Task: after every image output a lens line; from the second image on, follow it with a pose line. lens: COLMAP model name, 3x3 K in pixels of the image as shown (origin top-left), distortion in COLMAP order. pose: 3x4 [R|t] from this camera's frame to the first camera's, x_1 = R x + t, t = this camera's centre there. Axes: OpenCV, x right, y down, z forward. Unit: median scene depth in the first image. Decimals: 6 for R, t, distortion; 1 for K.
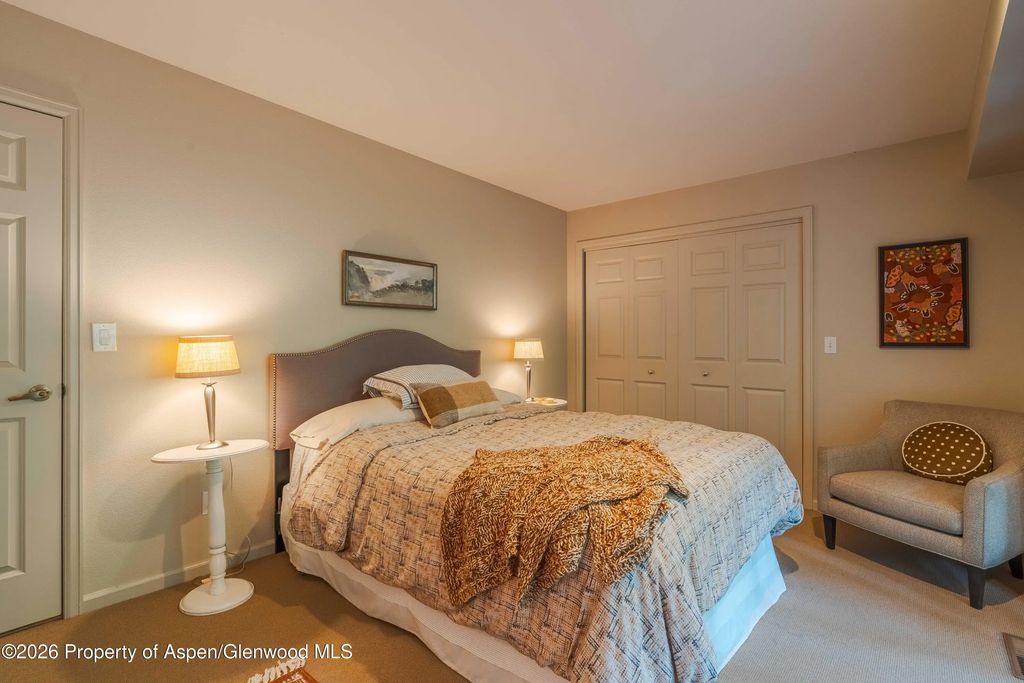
lens RADIAL K [[476.7, 0, 510.6], [0, 476.7, 337.0], [0, 0, 1]] dist [0.001805, -0.000066]
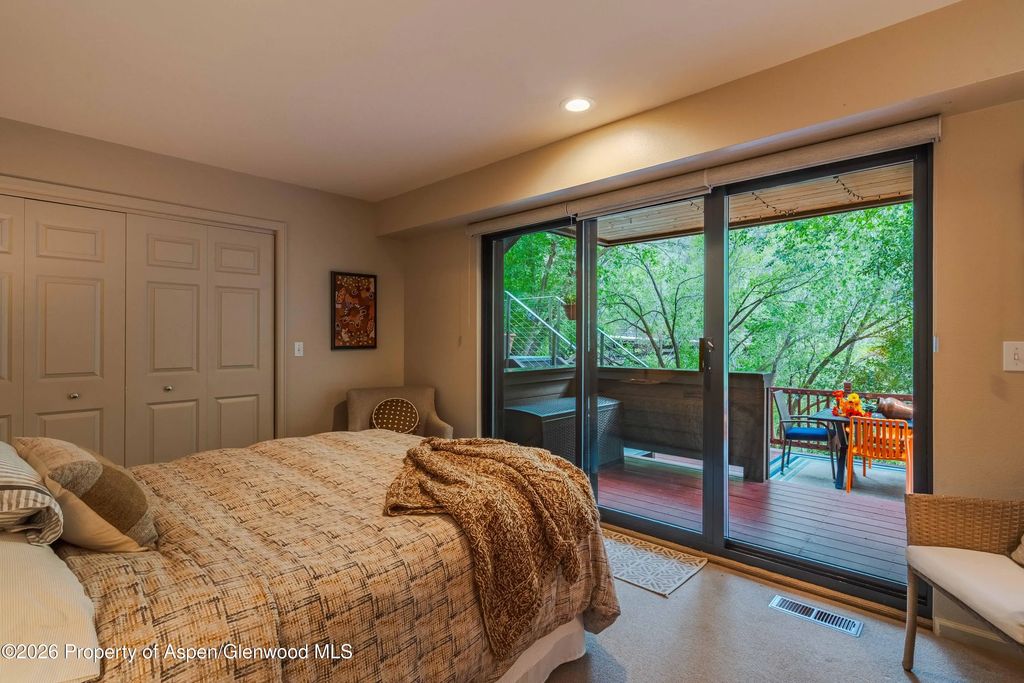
lens RADIAL K [[487.0, 0, 510.6], [0, 487.0, 340.2], [0, 0, 1]] dist [-0.000116, 0.000001]
pose [[0.024066, -0.010778, 0.999652, -0.530467], [-0.002148, 0.999939, 0.010833, -0.019961], [-0.999708, -0.002408, 0.024041, 0.504108]]
